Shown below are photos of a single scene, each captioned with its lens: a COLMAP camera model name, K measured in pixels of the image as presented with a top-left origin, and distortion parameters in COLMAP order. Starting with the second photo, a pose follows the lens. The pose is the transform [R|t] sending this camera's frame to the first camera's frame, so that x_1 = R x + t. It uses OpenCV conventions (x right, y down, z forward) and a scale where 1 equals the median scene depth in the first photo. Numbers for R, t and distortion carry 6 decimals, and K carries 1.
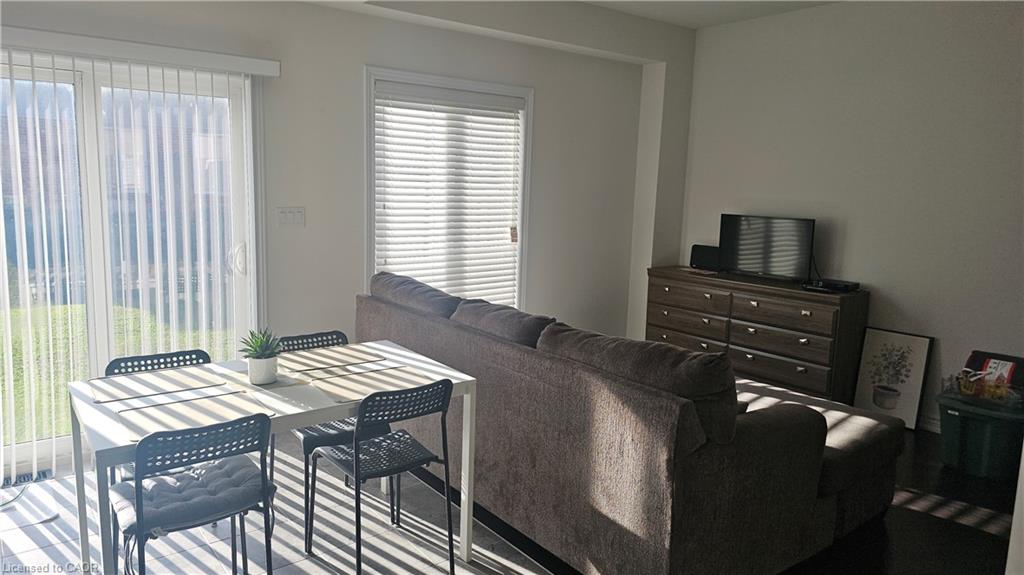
lens RADIAL K [[683.3, 0, 512.0], [0, 683.3, 287.5], [0, 0, 1]] dist [0.117773, -0.175849]
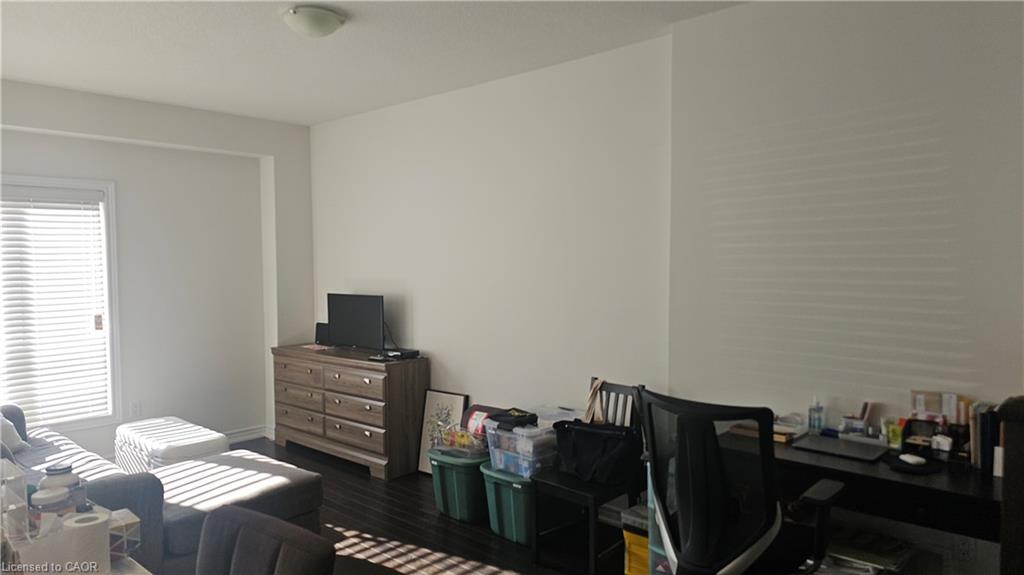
lens RADIAL K [[683.3, 0, 512.0], [0, 683.3, 287.5], [0, 0, 1]] dist [0.117773, -0.175849]
pose [[0.982473, -0.043723, 0.181203, 0.420575], [0.063451, 0.992494, -0.104548, 0.016704], [-0.175271, 0.114213, 0.977873, -0.109712]]
